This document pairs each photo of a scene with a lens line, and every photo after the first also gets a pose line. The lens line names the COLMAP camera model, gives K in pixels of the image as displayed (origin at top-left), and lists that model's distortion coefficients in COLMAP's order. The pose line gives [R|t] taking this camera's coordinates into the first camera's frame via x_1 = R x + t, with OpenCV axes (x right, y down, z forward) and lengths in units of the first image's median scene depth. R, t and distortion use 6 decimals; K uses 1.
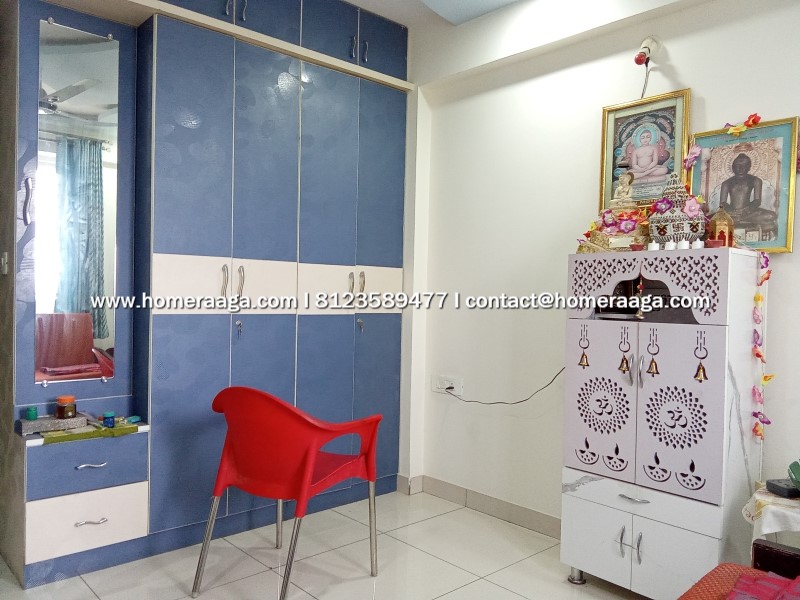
lens RADIAL K [[625.1, 0, 400.0], [0, 625.1, 300.0], [0, 0, 1]] dist [0.076574, -0.121152]
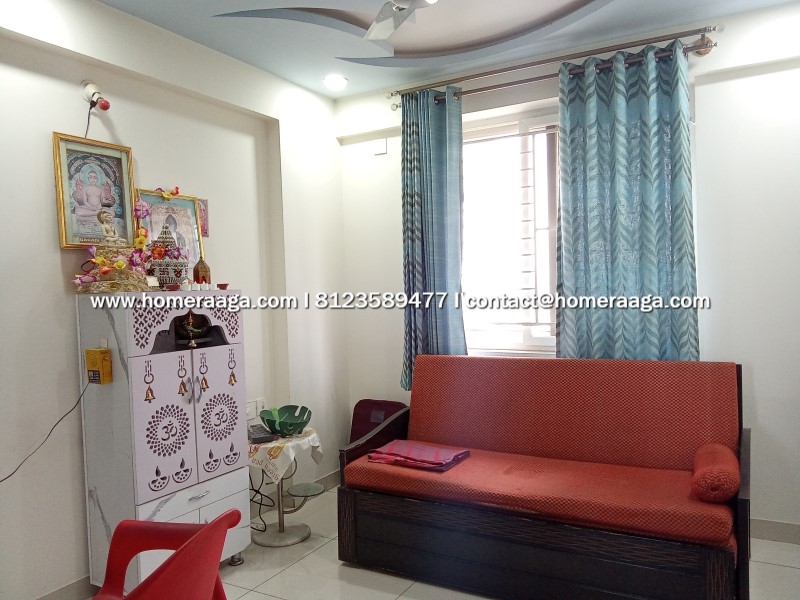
lens RADIAL K [[625.1, 0, 400.0], [0, 625.1, 300.0], [0, 0, 1]] dist [0.076574, -0.121152]
pose [[-0.315002, -0.032730, 0.948526, -0.854527], [0.032291, 0.998457, 0.045177, -0.098166], [-0.948542, 0.044859, -0.313459, 0.963201]]
